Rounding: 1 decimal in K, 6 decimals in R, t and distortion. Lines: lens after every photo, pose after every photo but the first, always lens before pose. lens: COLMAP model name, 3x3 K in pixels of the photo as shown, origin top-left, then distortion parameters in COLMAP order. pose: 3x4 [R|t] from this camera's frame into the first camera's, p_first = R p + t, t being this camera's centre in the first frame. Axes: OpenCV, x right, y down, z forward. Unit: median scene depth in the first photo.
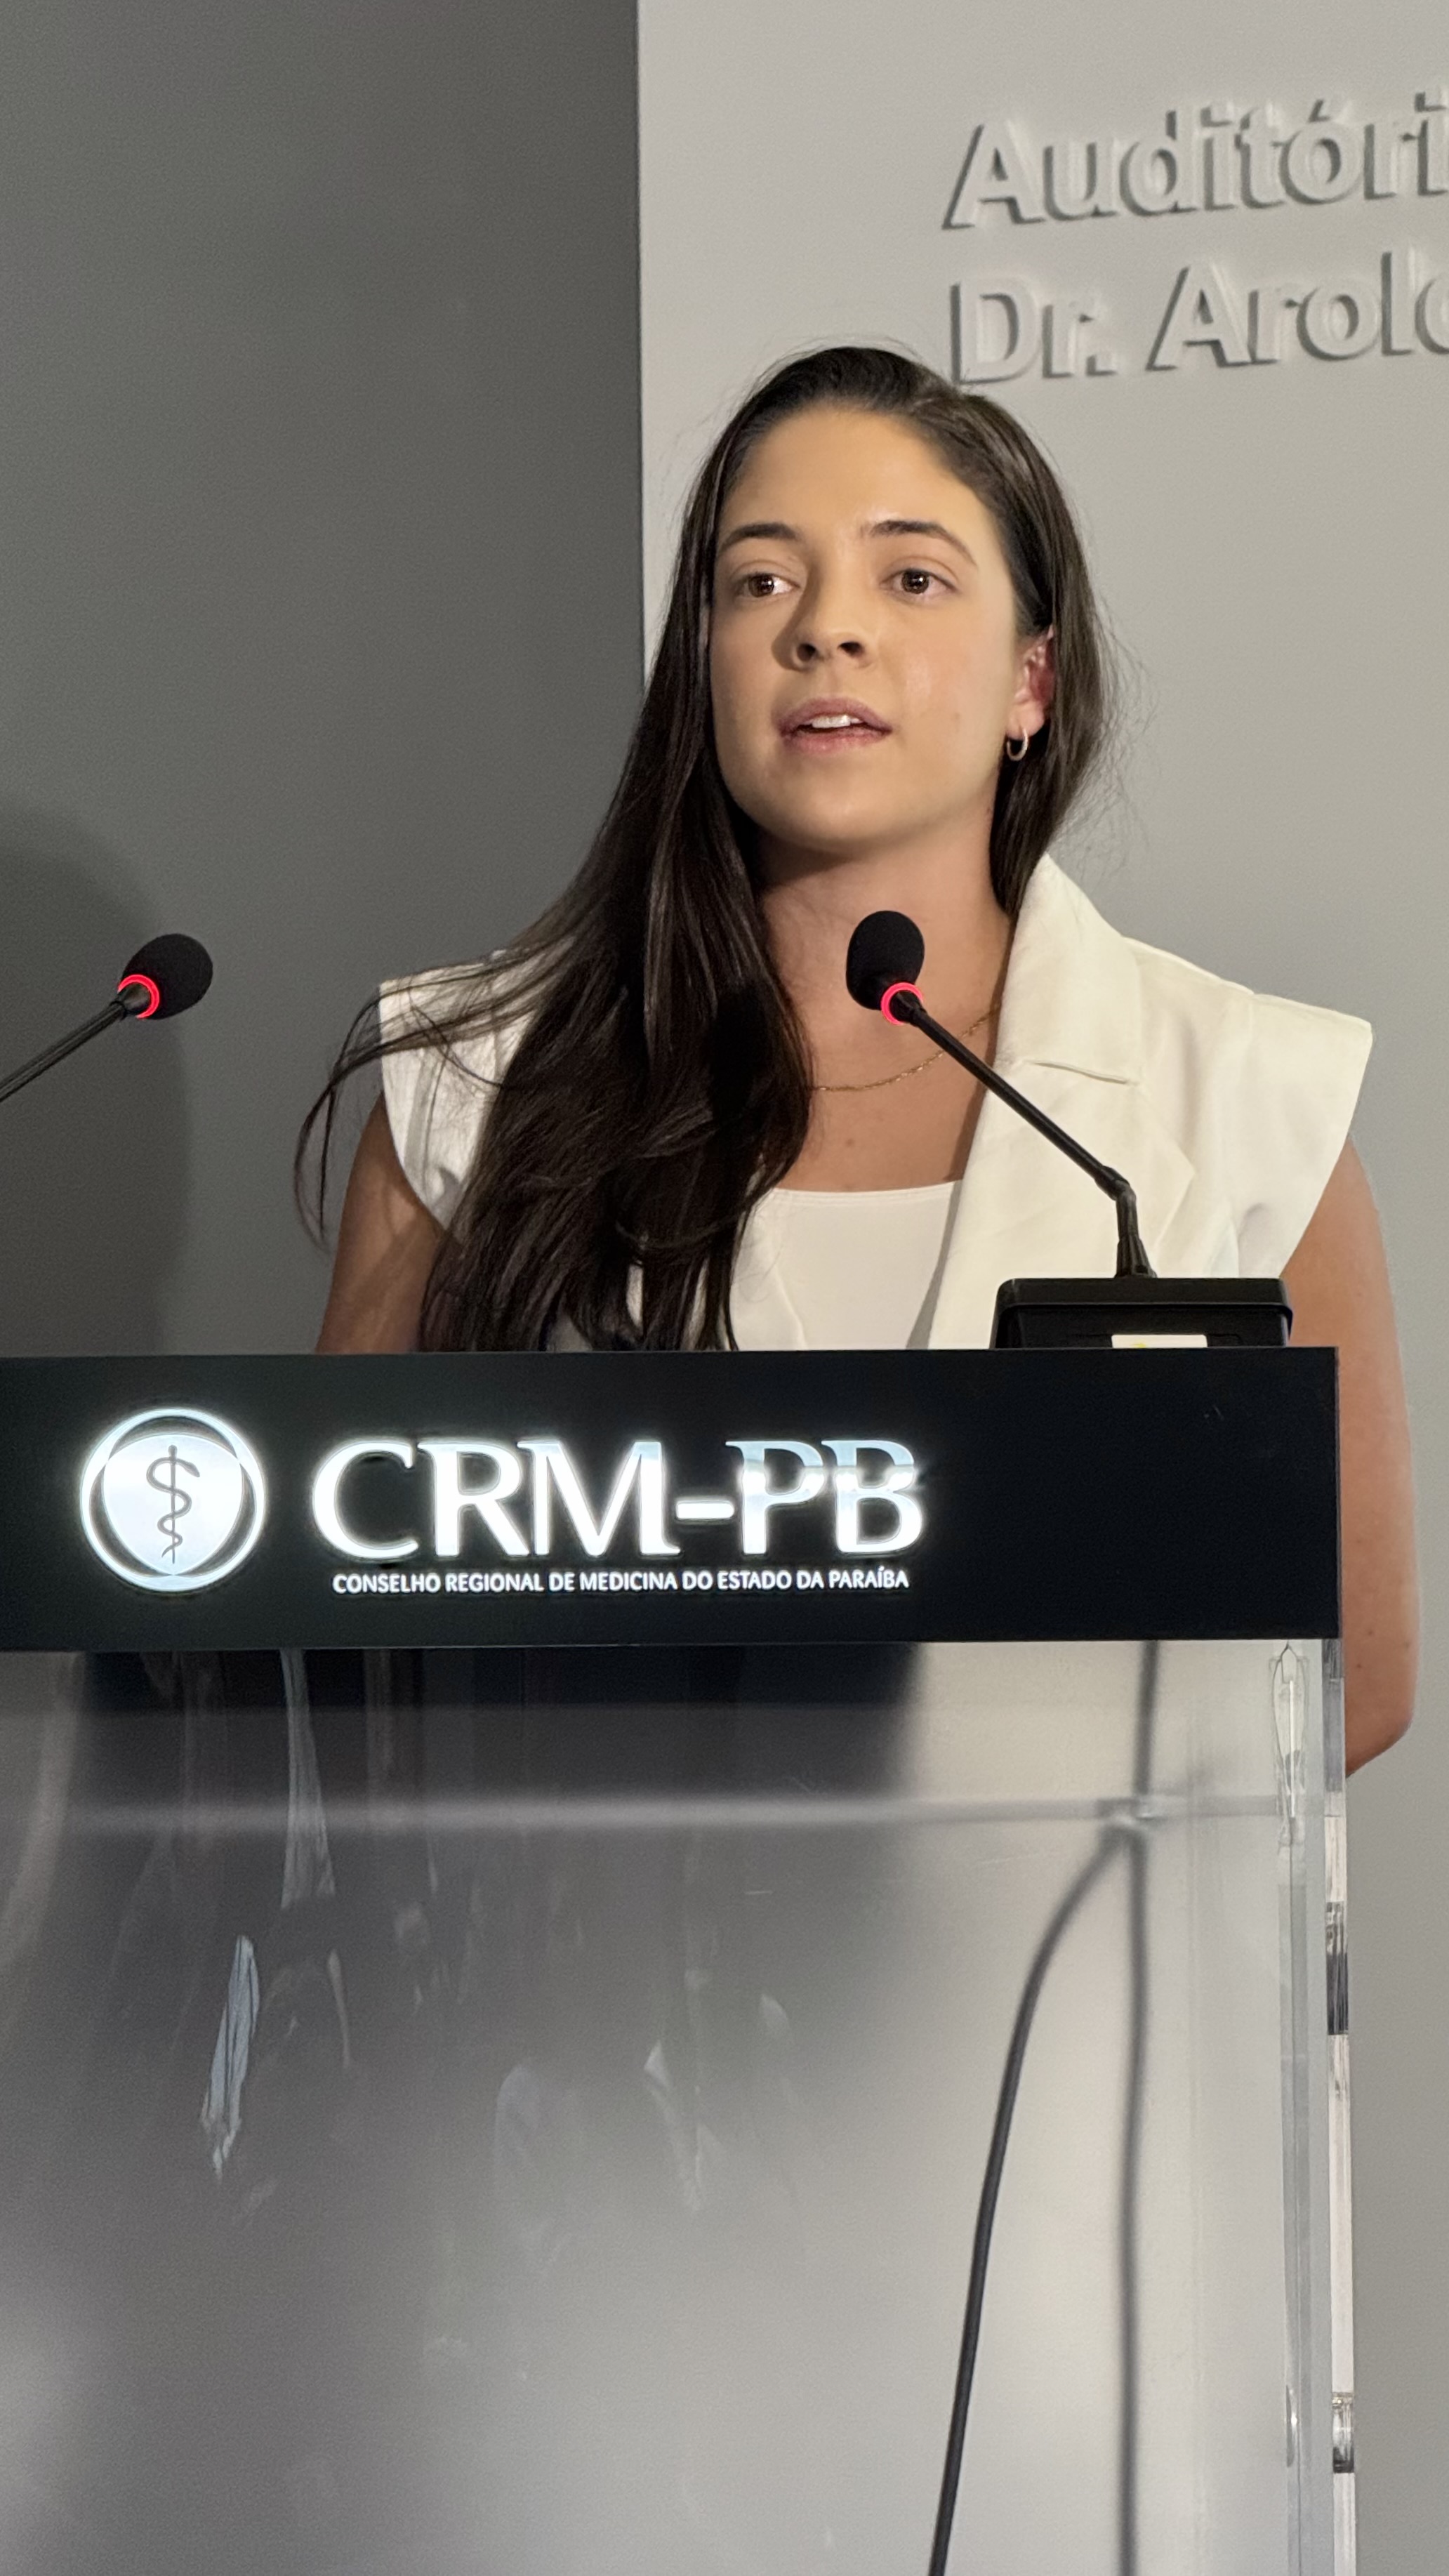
lens RADIAL K [[9441.1, 0, 724.5], [0, 9441.1, 1288.0], [0, 0, 1]] dist [0.156655, 3.523560]
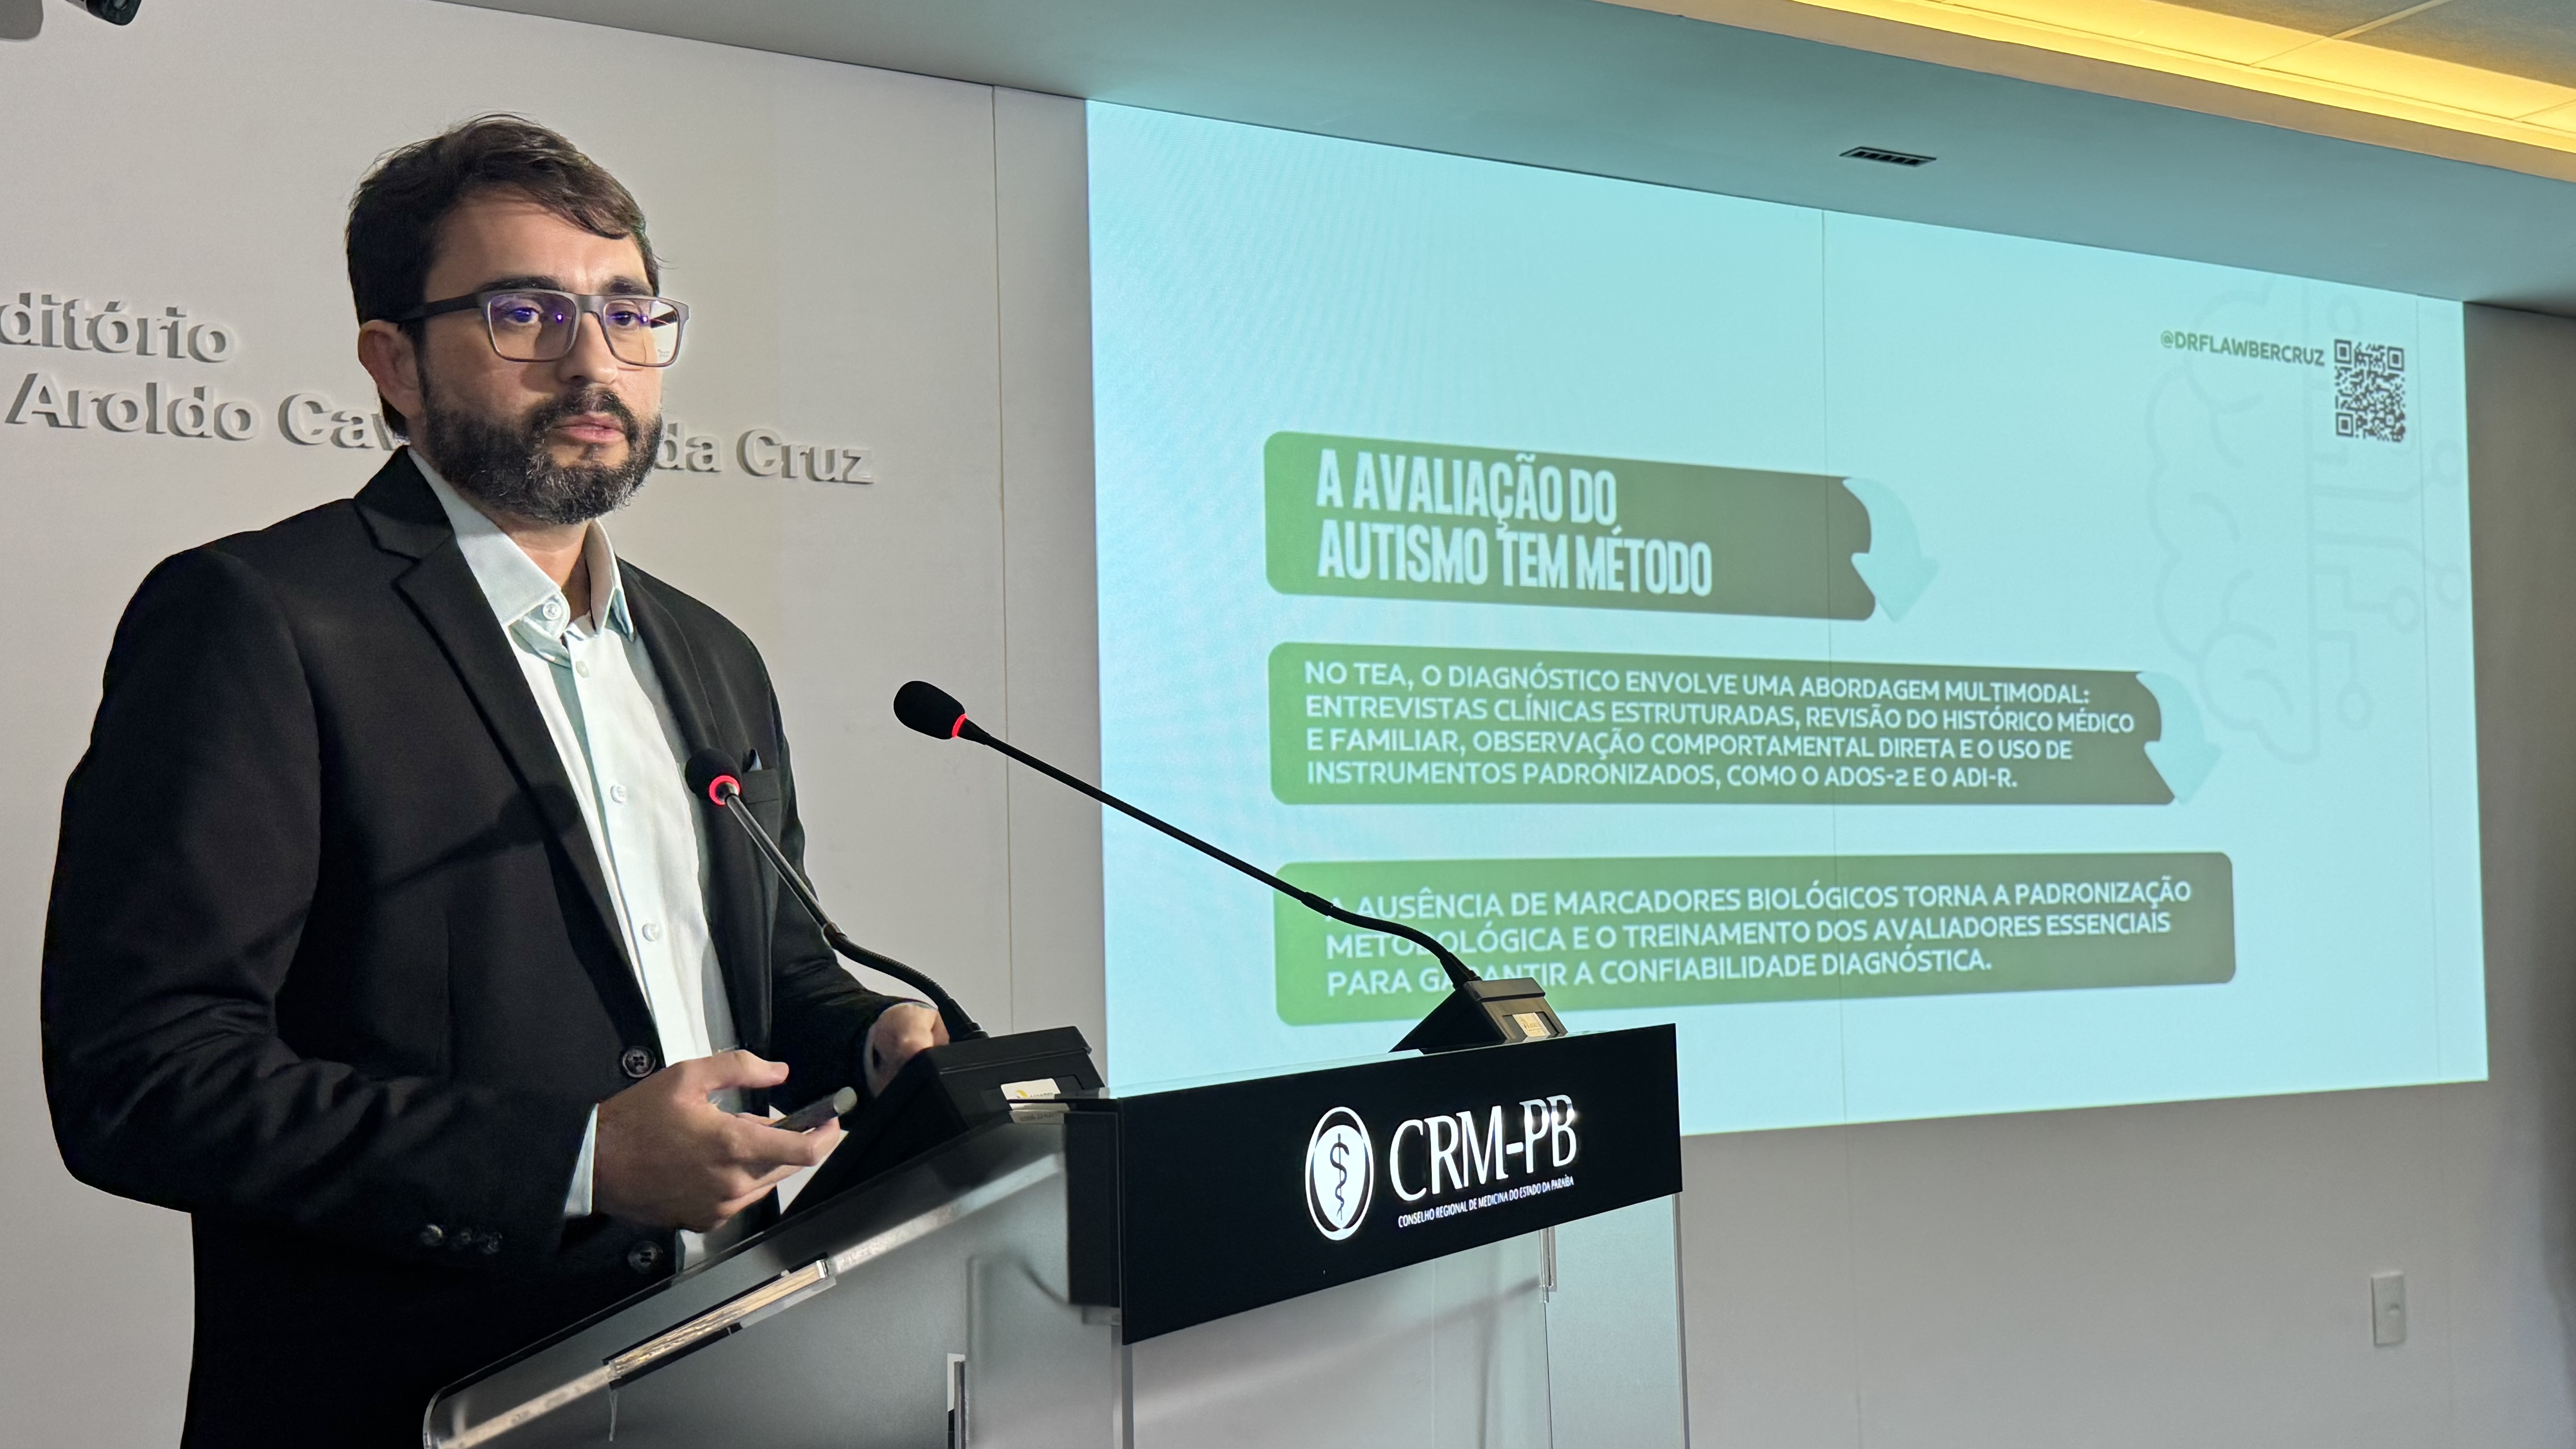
lens RADIAL K [[2543.1, 0, 1295.1], [0, 2543.1, 796.0], [0, 0, 1]] dist [0.155709, -0.365719]
pose [[0.595604, 0.029801, 0.802725, -0.362902], [-0.021555, 0.999545, -0.021115, -0.024796], [-0.802989, -0.004727, 0.595975, 0.778473]]
